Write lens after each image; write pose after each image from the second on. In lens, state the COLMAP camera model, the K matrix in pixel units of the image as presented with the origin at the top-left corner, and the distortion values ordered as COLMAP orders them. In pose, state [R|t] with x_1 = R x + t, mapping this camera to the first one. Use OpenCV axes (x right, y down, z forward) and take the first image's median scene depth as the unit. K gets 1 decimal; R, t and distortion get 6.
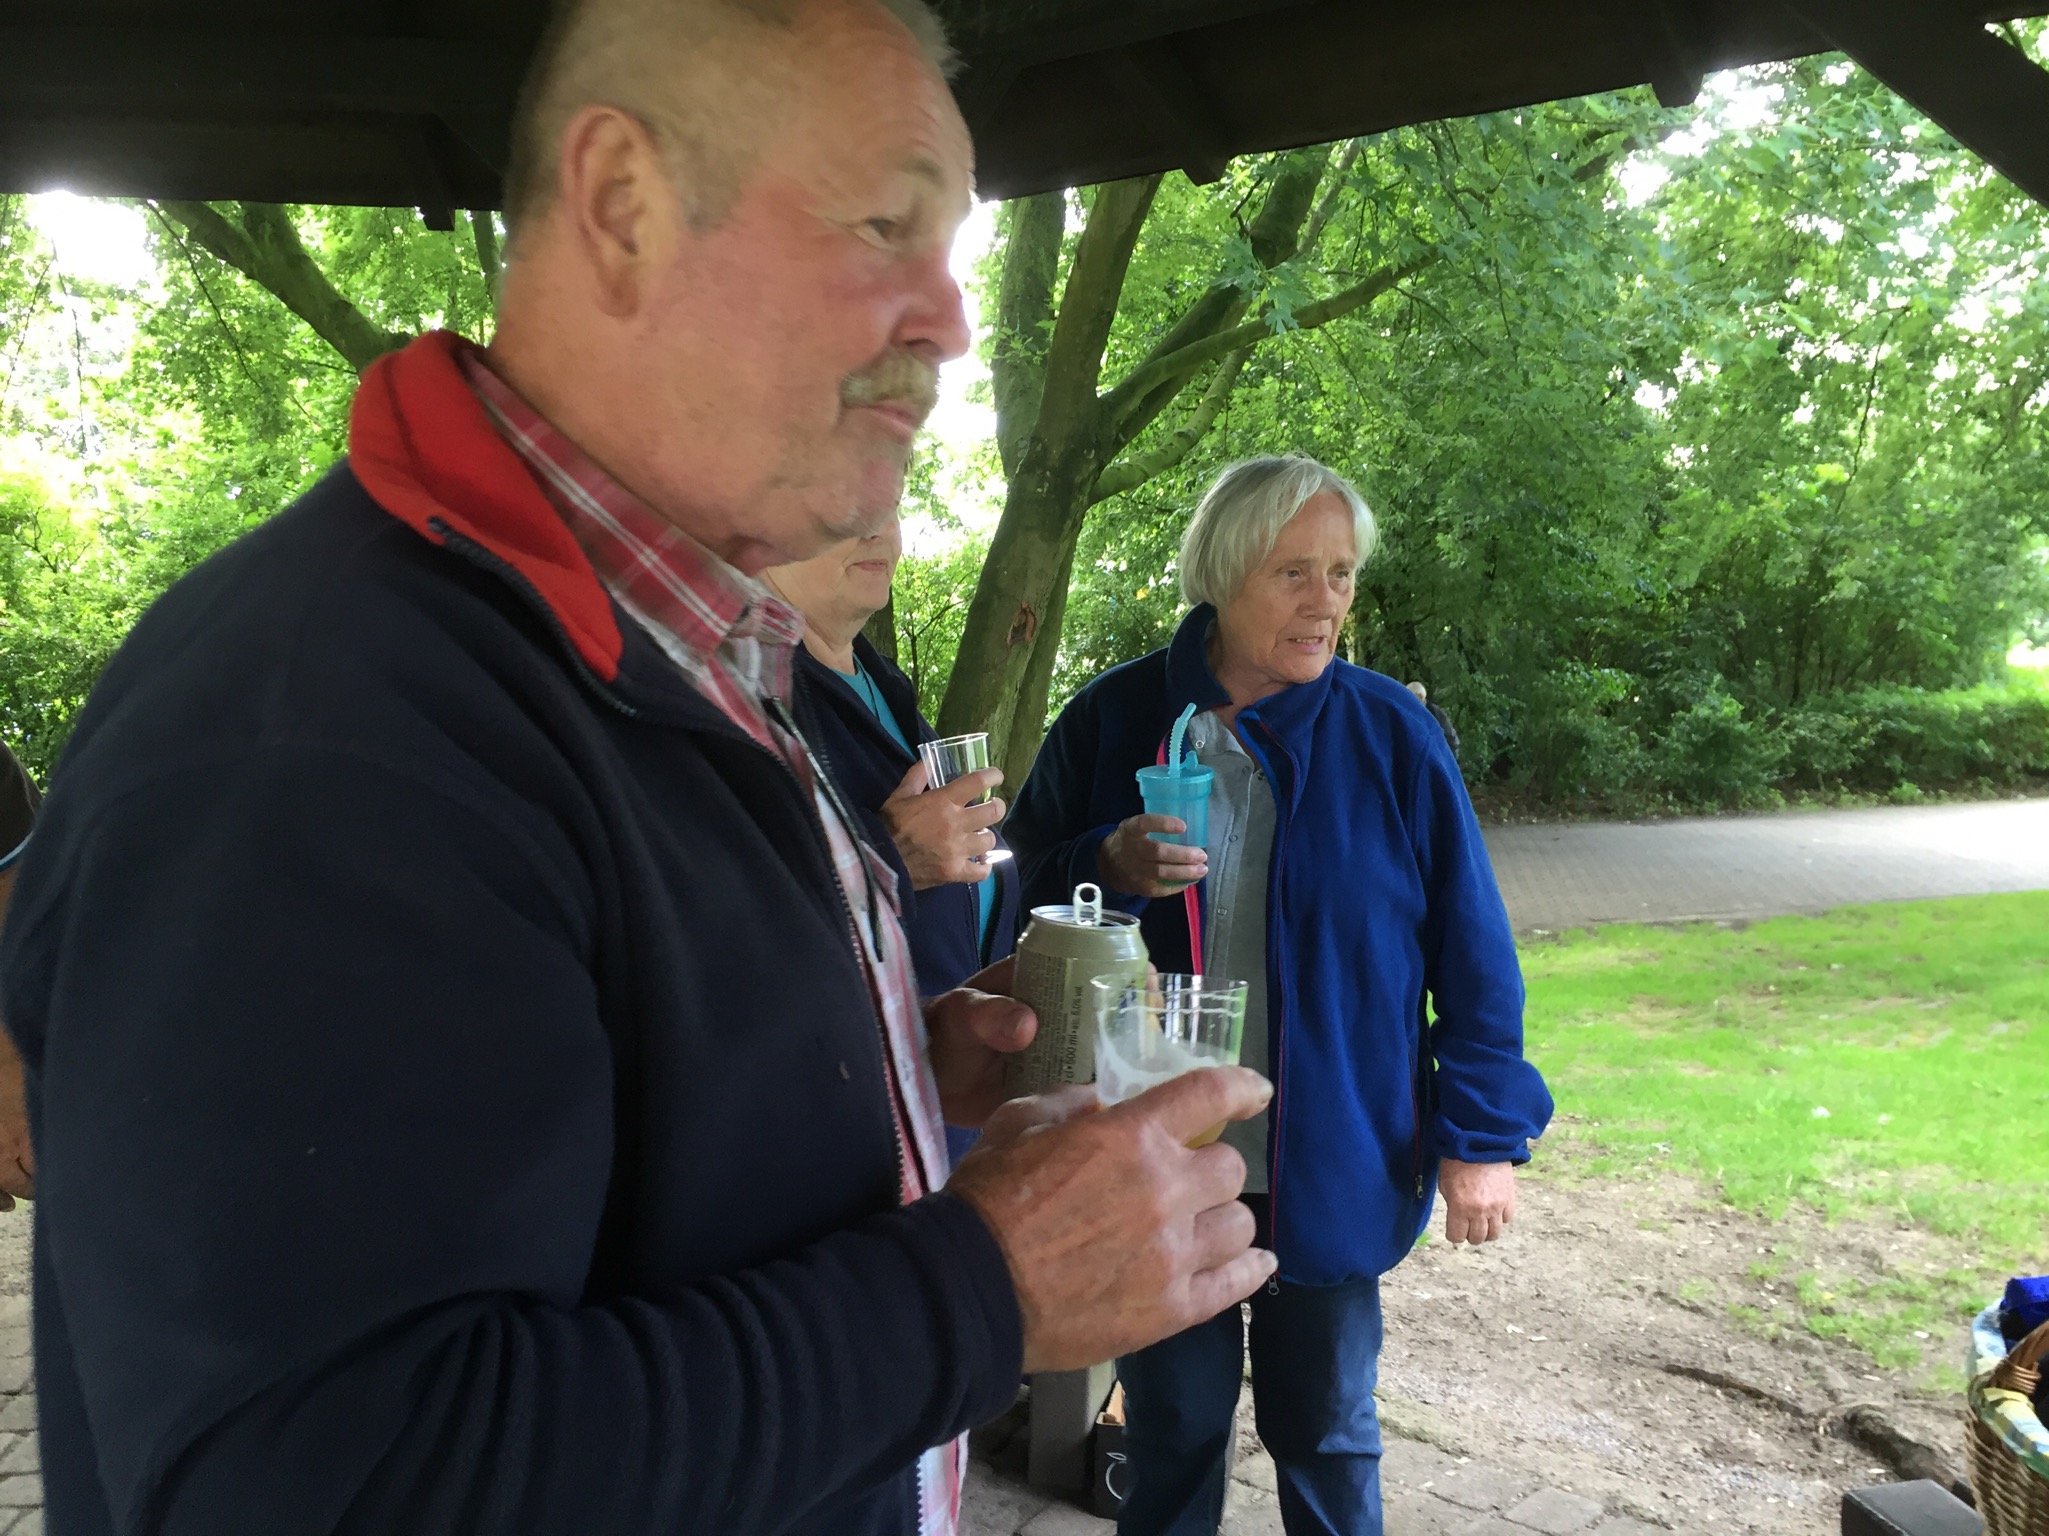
lens RADIAL K [[1772.3, 0, 1024.5], [0, 1772.3, 768.0], [0, 0, 1]] dist [0.077439, -0.114435]
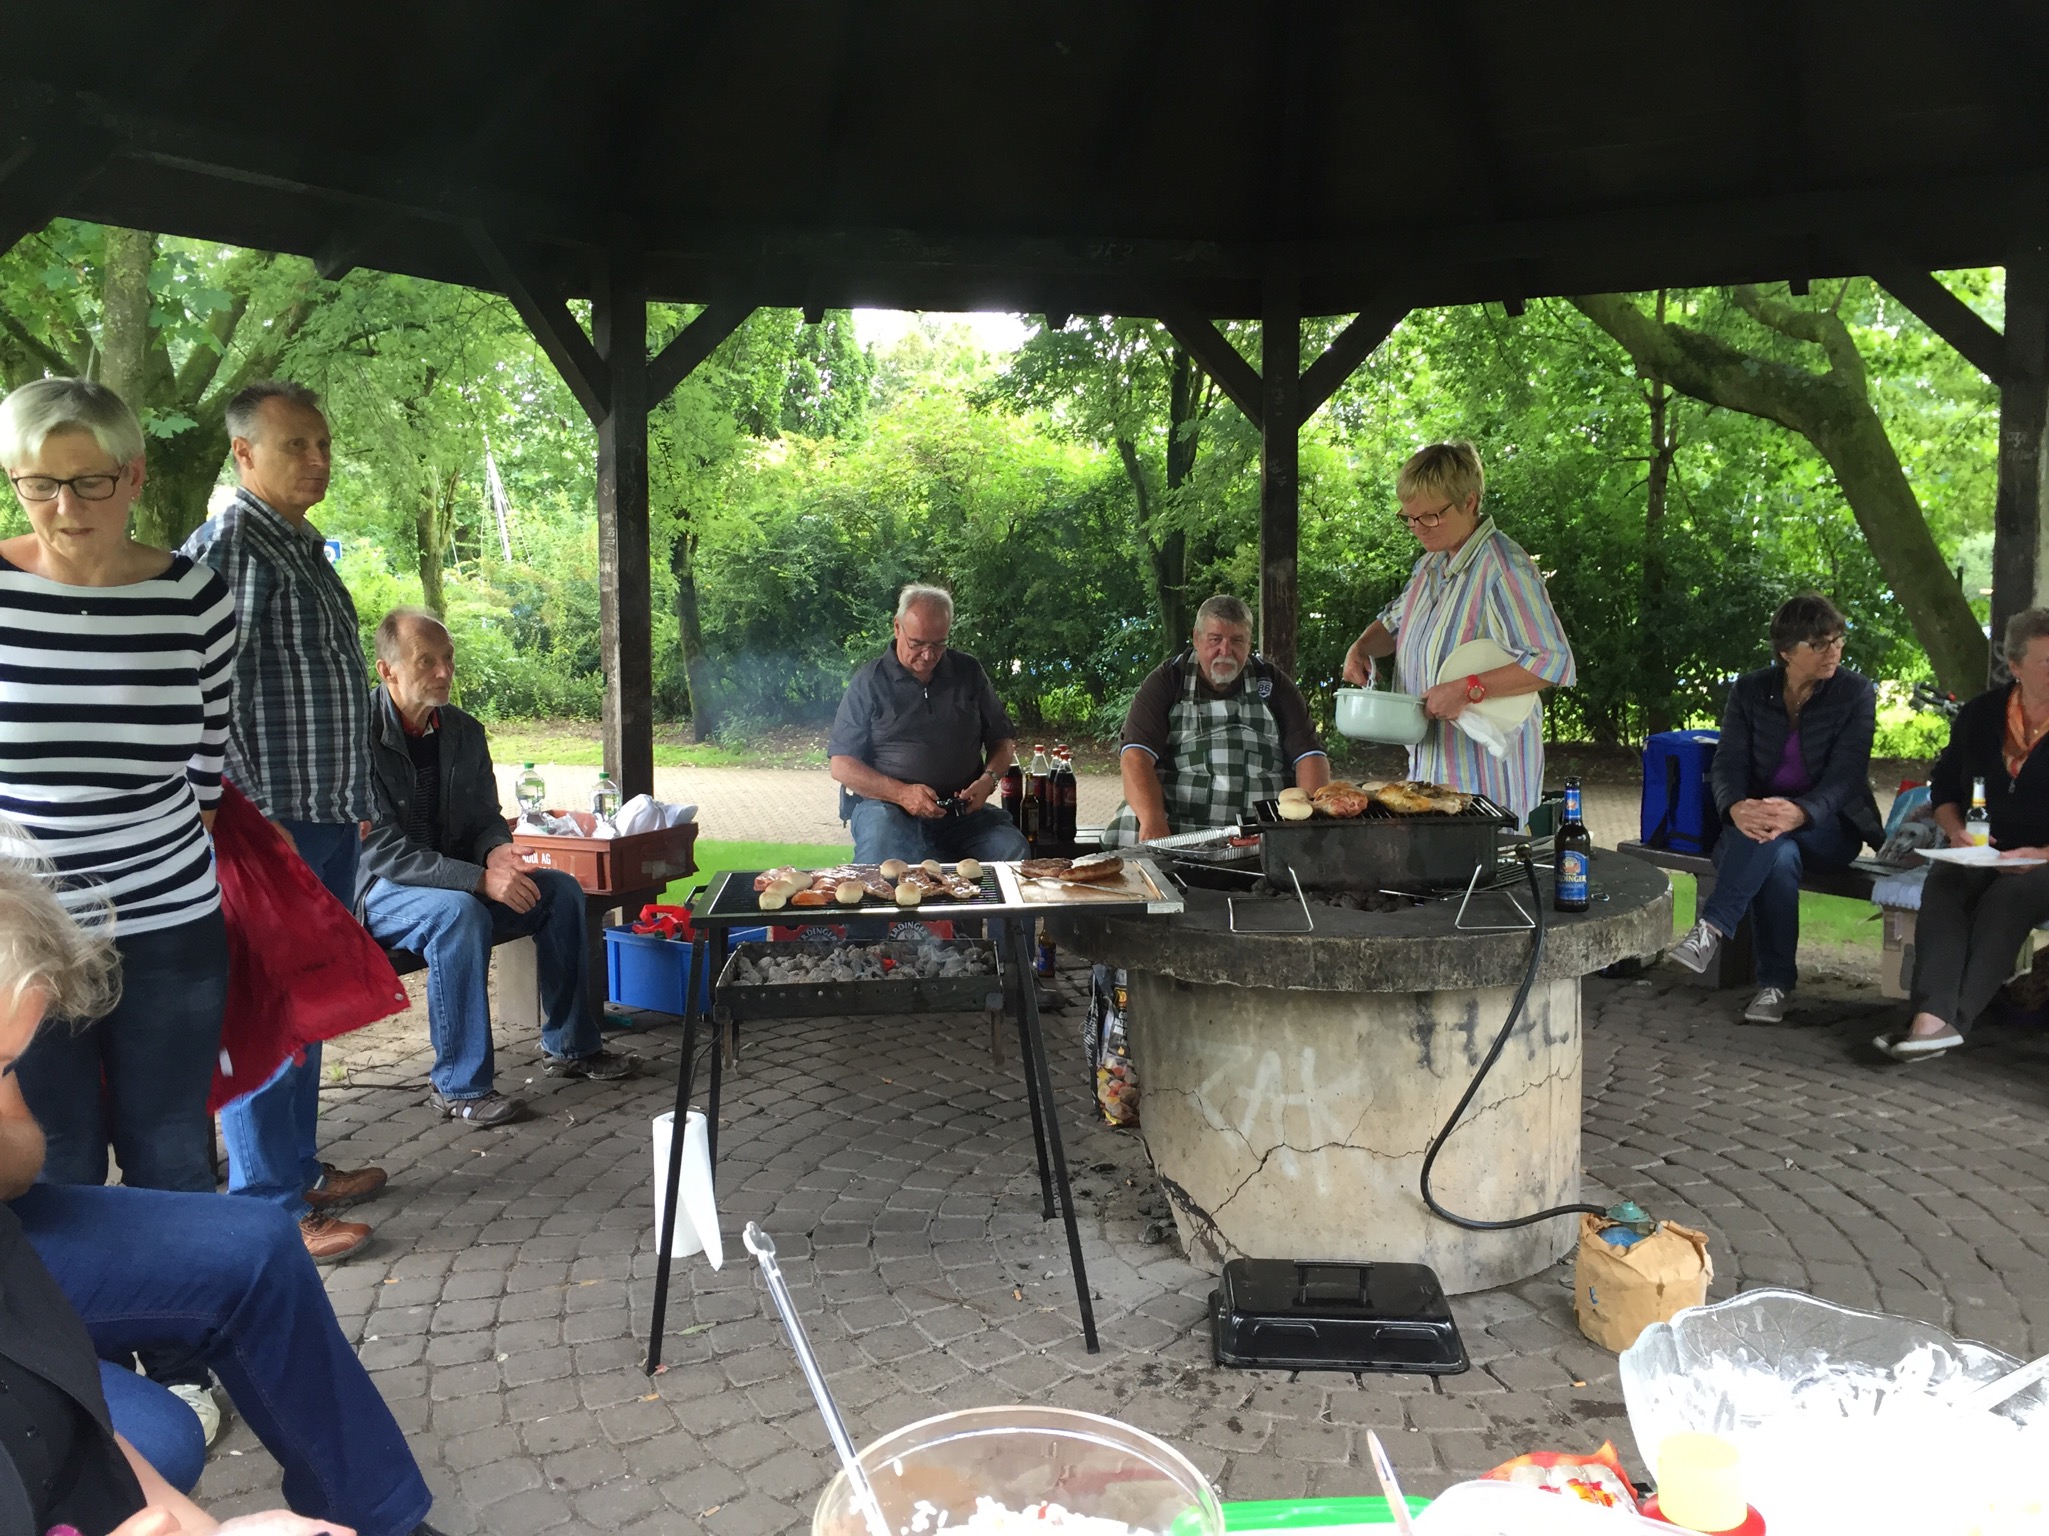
lens RADIAL K [[1742.3, 0, 1023.5], [0, 1742.3, 778.8], [0, 0, 1]] dist [0.080908, -0.109557]
pose [[0.816488, 0.071868, -0.572872, 0.028608], [-0.048380, 0.997249, 0.056153, 0.060466], [0.575331, -0.018132, 0.817719, -0.590178]]
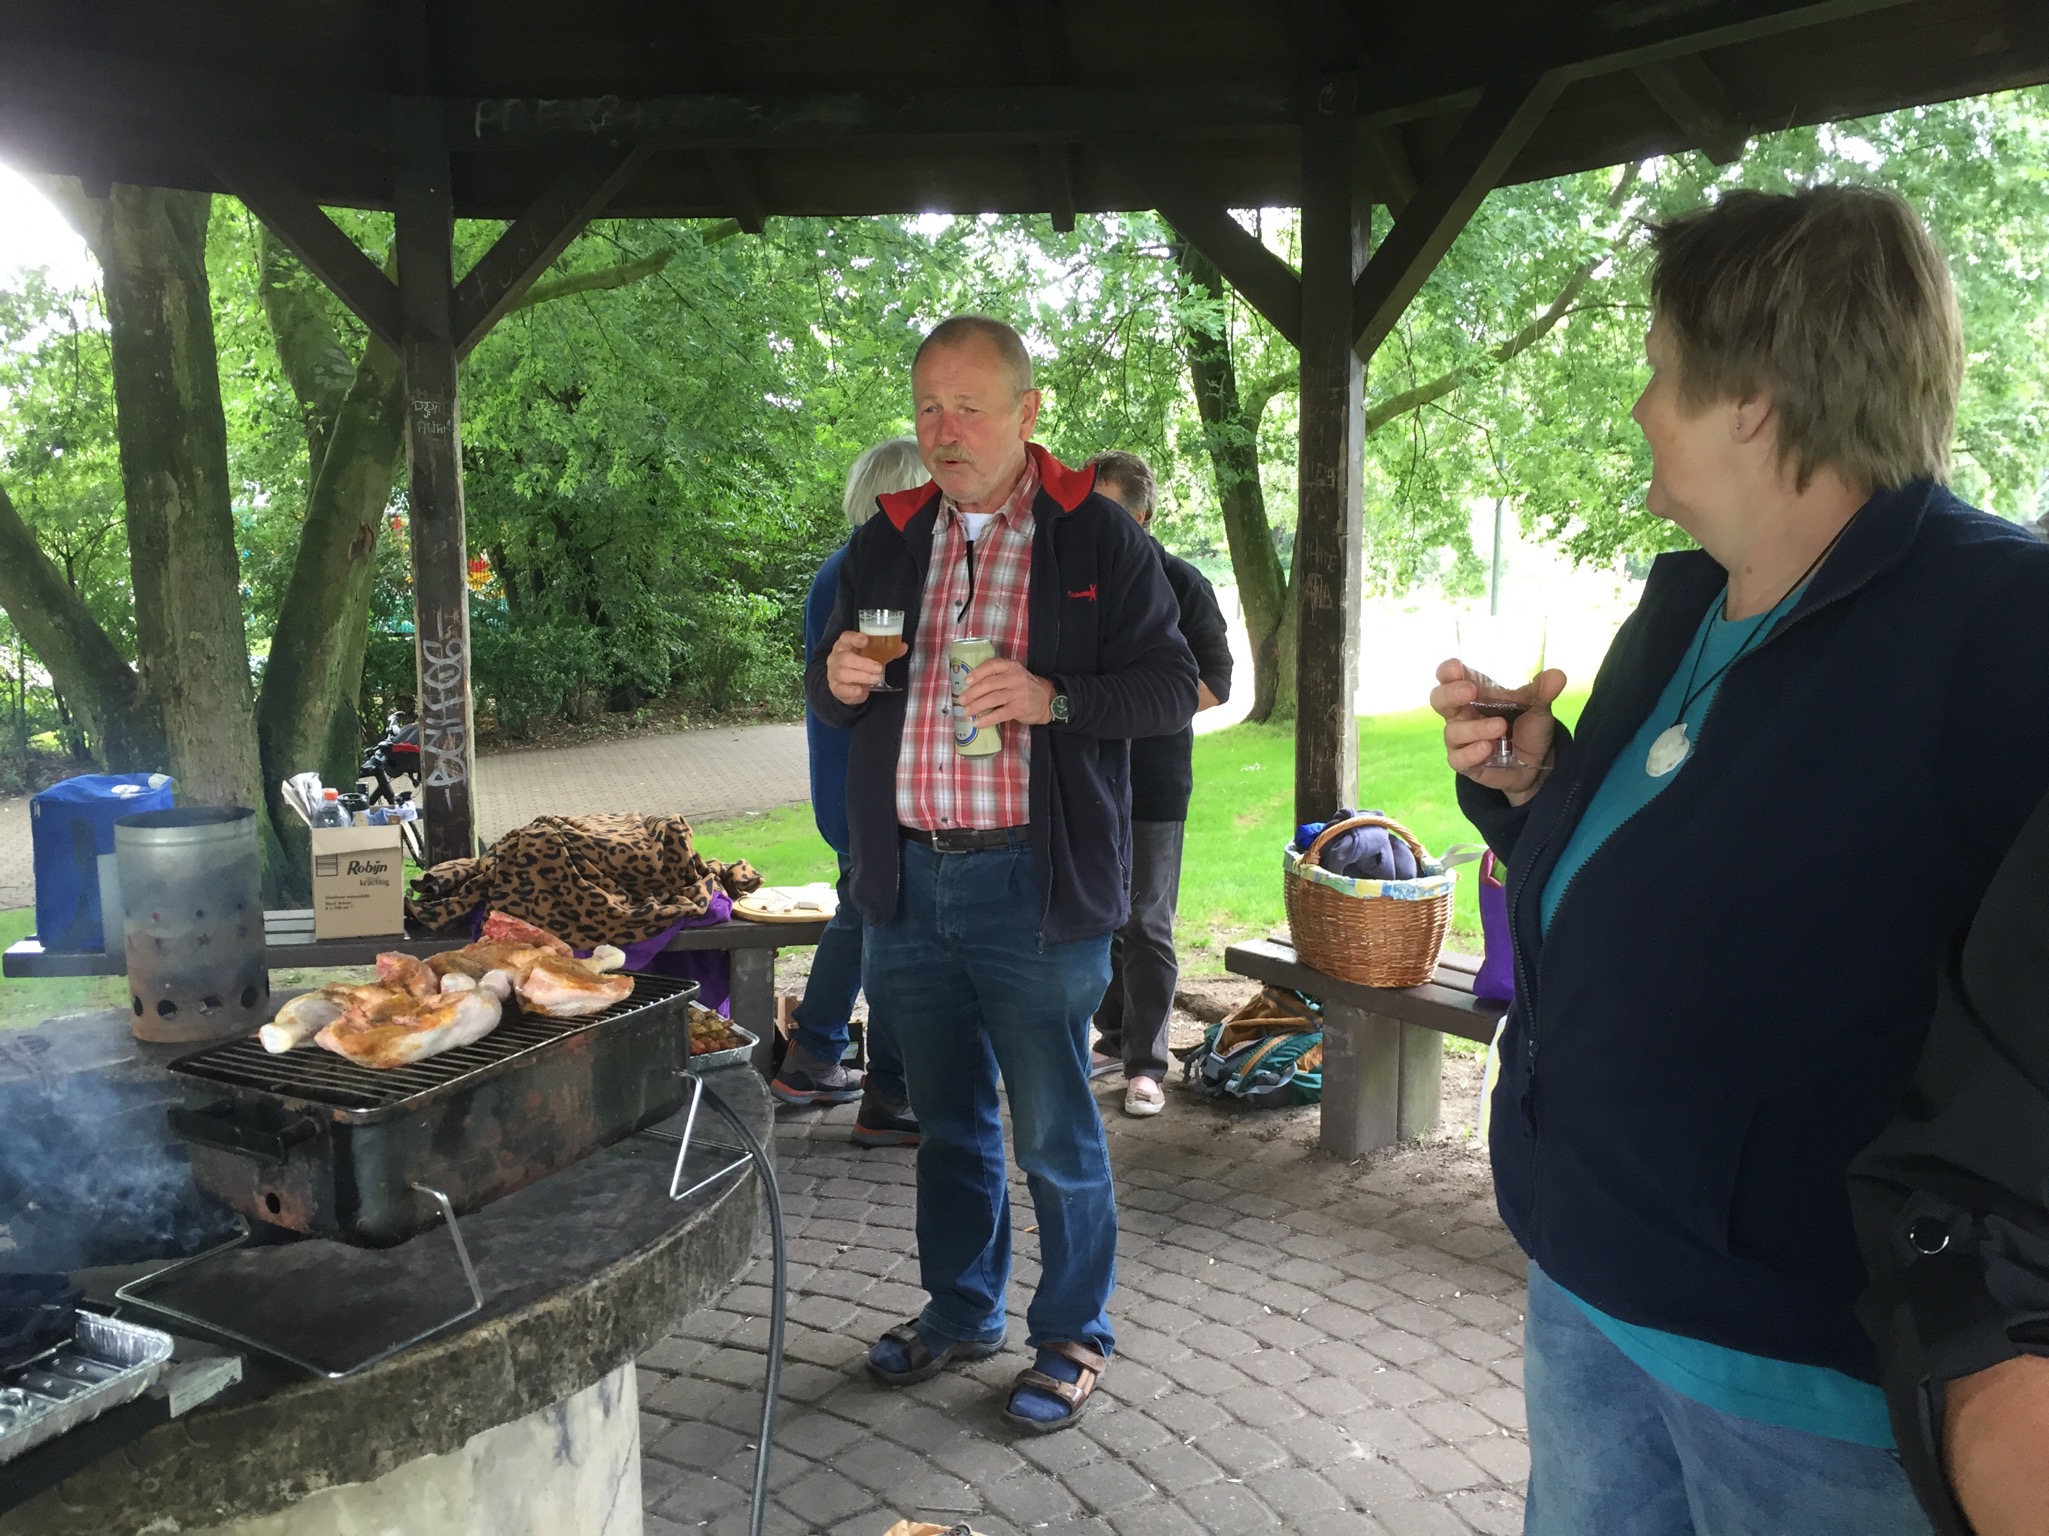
lens RADIAL K [[1748.1, 0, 1019.2], [0, 1748.1, 773.6], [0, 0, 1]] dist [0.084360, -0.120491]
pose [[0.879619, -0.056540, 0.472306, -0.326629], [0.035634, 0.997953, 0.053100, 0.037902], [-0.474342, -0.029877, 0.879834, -0.310441]]
